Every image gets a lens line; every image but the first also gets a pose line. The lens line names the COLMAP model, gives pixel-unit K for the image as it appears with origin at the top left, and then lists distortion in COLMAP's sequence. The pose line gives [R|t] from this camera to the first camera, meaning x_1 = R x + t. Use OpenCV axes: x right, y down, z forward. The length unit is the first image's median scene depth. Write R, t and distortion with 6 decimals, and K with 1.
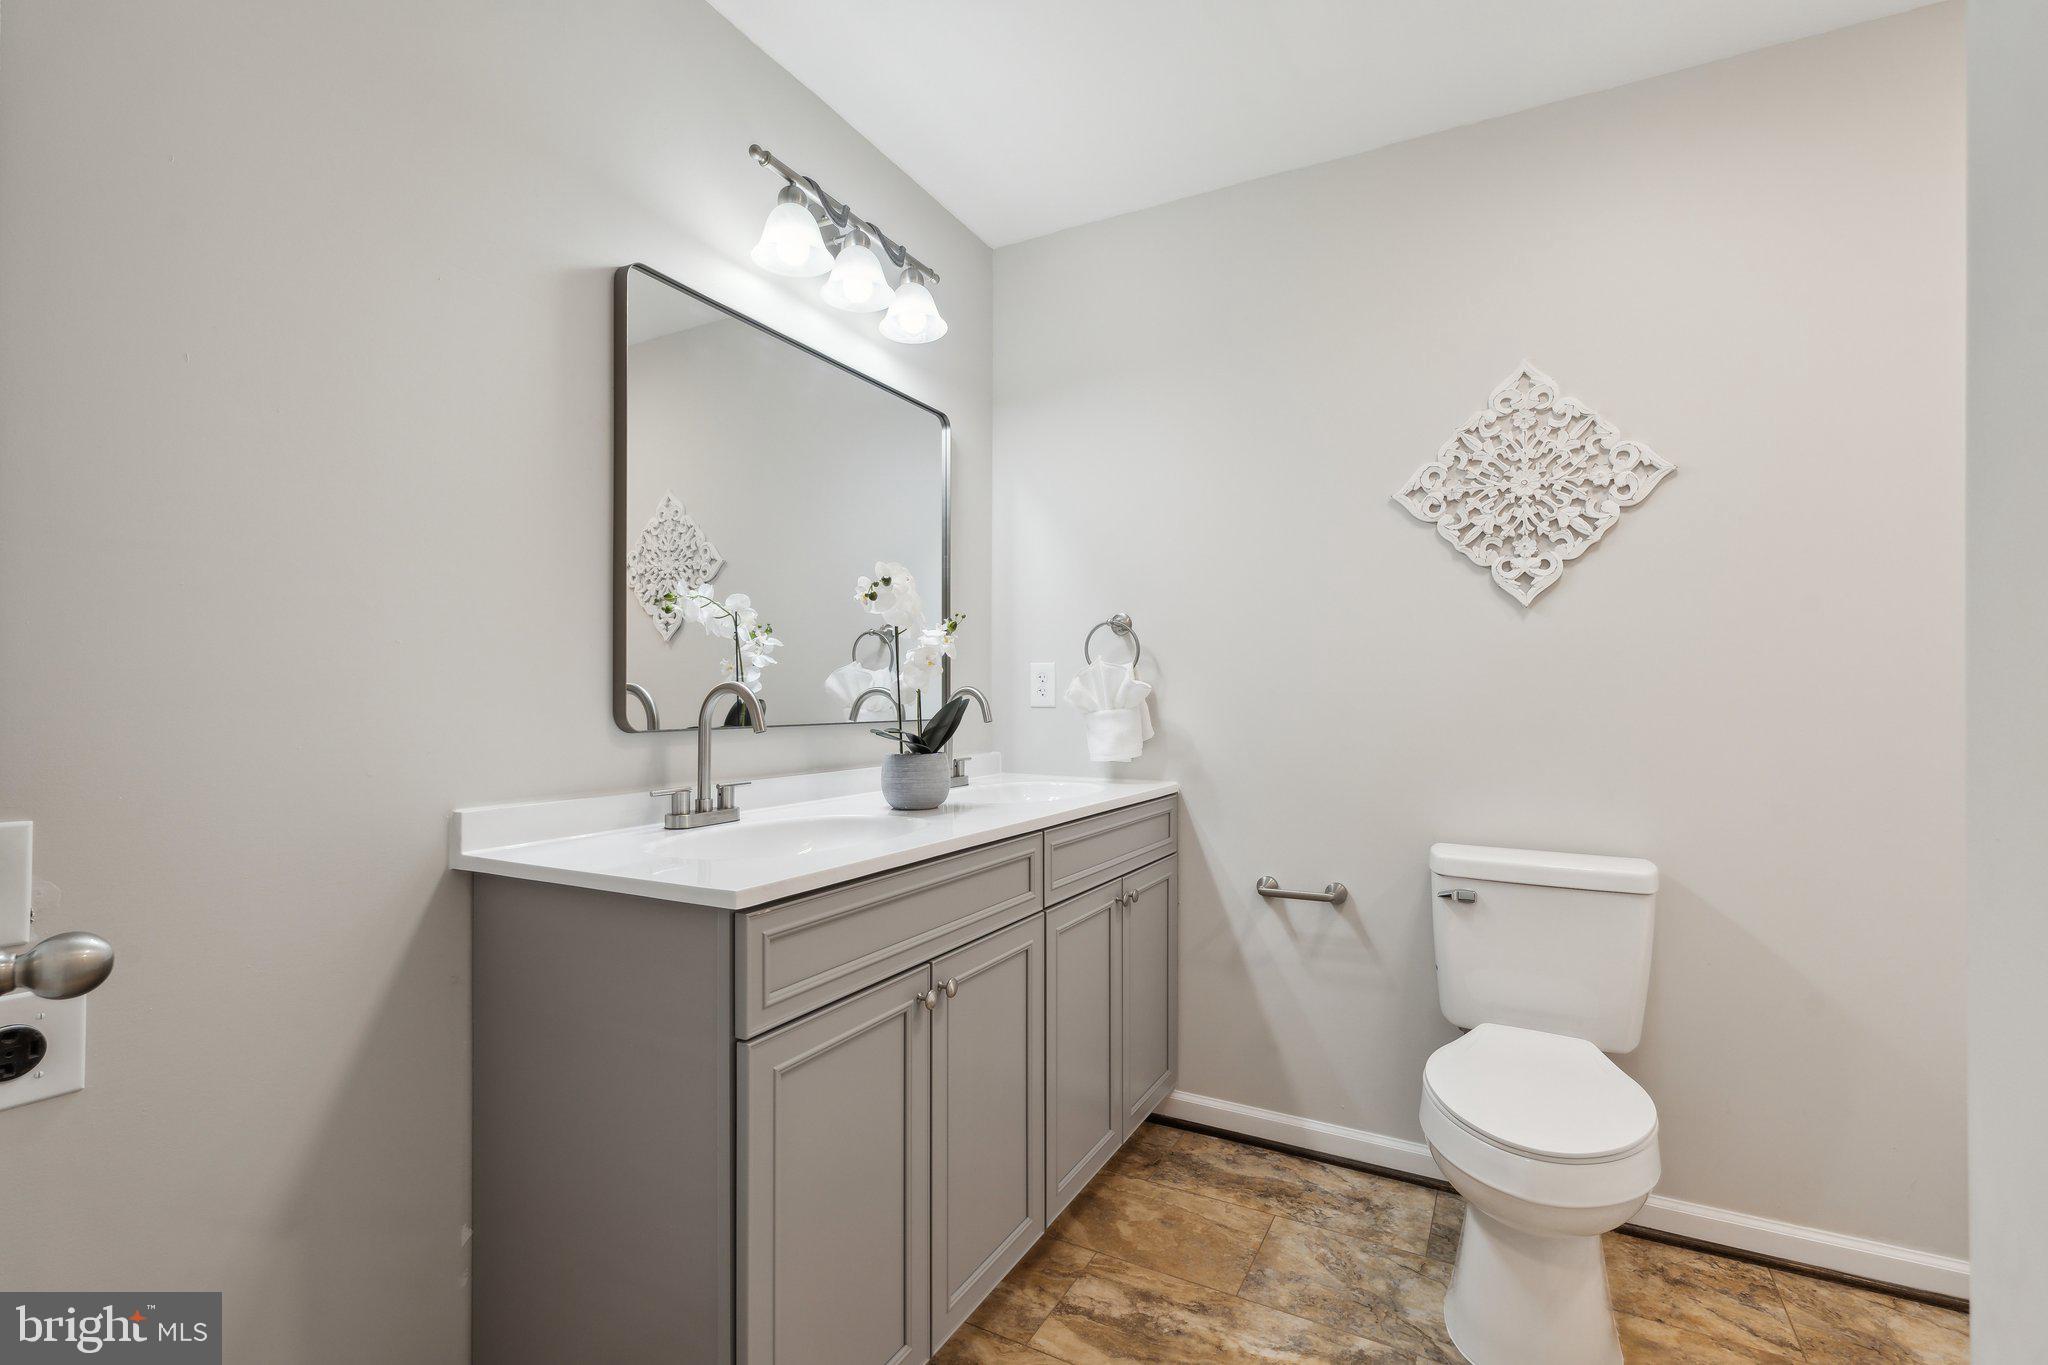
lens RADIAL K [[922.8, 0, 1027.9], [0, 922.8, 693.1], [0, 0, 1]] dist [-0.006749, 0.001865]
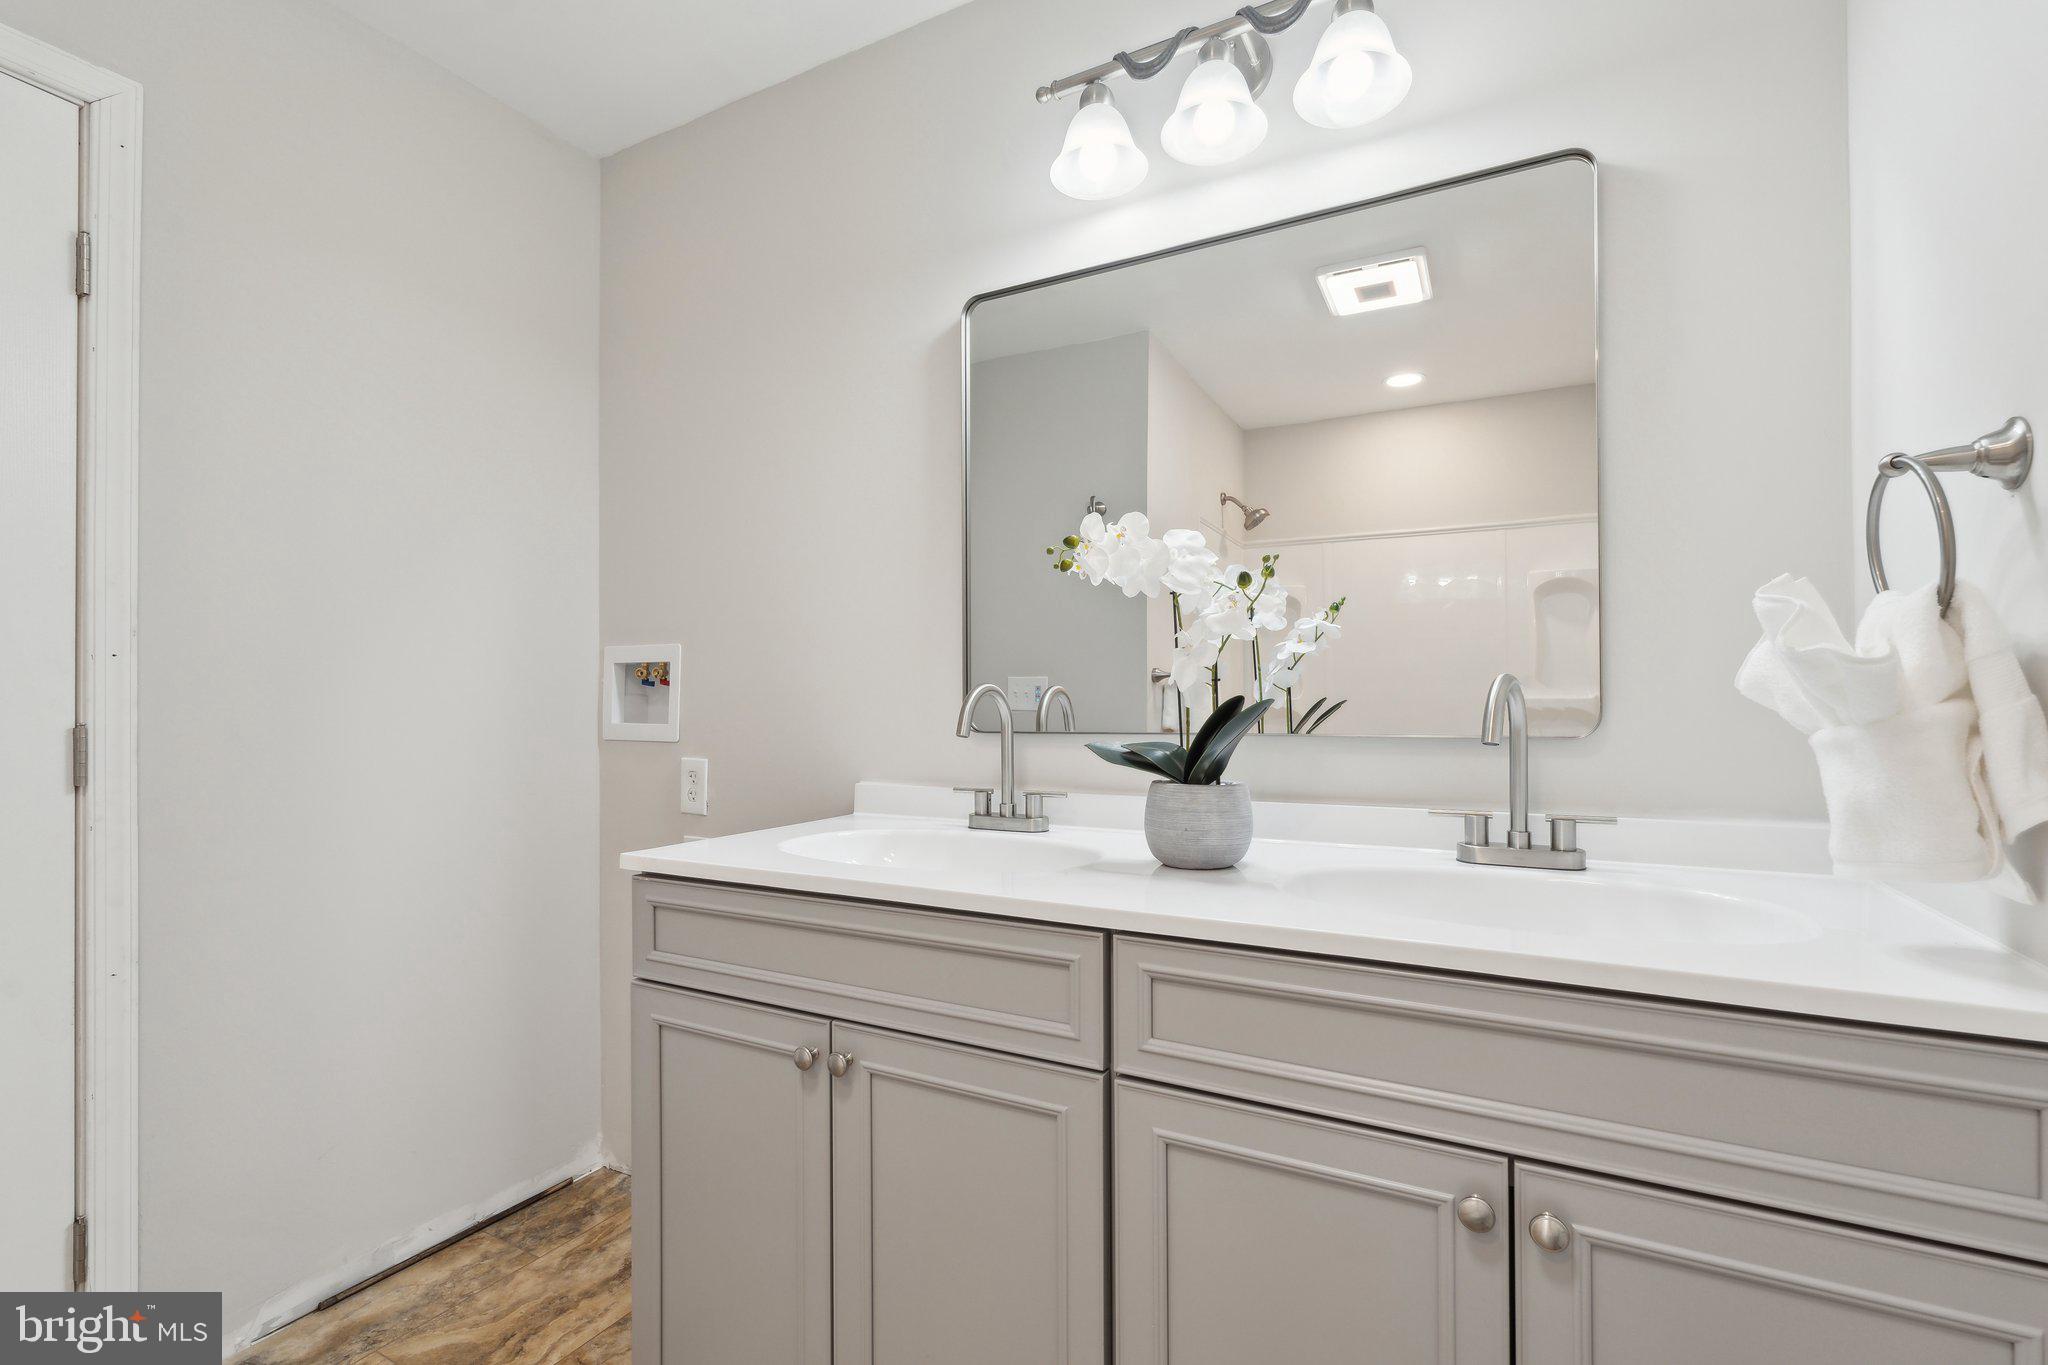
lens RADIAL K [[922.8, 0, 1023.1], [0, 922.8, 687.8], [0, 0, 1]] dist [-0.006749, 0.001865]
pose [[0.003485, -0.009119, -0.999952, 0.556357], [0.017379, 0.999808, -0.009058, 0.001151], [0.999843, -0.017347, 0.003643, 0.895935]]
